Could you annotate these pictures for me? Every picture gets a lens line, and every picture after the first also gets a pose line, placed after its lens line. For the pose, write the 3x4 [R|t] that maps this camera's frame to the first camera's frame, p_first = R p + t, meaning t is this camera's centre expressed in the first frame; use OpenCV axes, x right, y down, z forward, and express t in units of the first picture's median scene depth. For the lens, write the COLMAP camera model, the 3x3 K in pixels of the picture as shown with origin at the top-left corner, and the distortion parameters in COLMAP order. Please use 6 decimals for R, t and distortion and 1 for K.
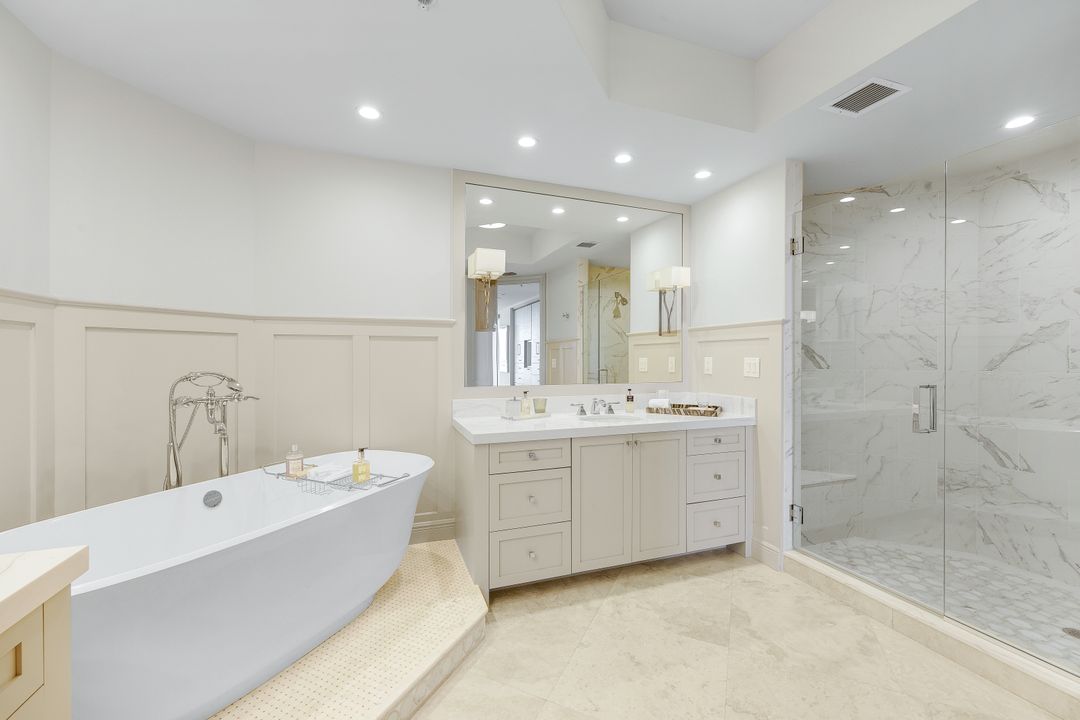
lens RADIAL K [[442.8, 0, 541.0], [0, 442.8, 358.4], [0, 0, 1]] dist [0.018400, -0.000150]
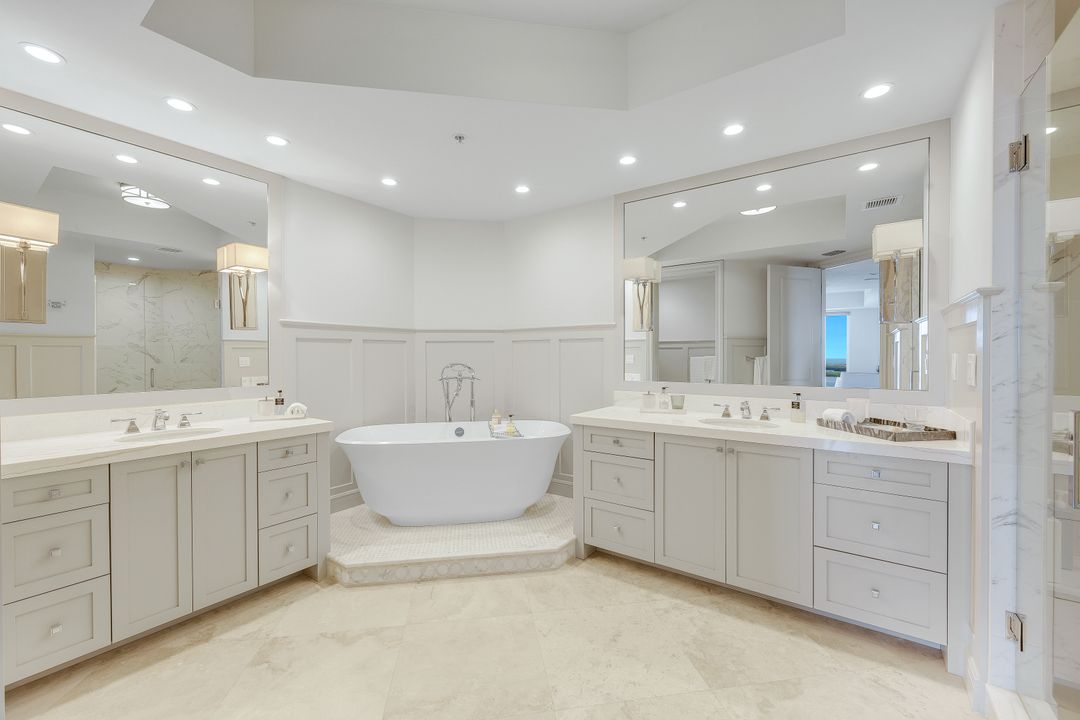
lens RADIAL K [[442.8, 0, 540.5], [0, 442.8, 360.0], [0, 0, 1]] dist [0.018400, -0.000150]
pose [[0.560863, 0.007419, -0.827875, 0.760326], [0.001670, 0.999948, 0.010092, -0.000877], [0.827907, -0.007043, 0.560821, 0.195976]]
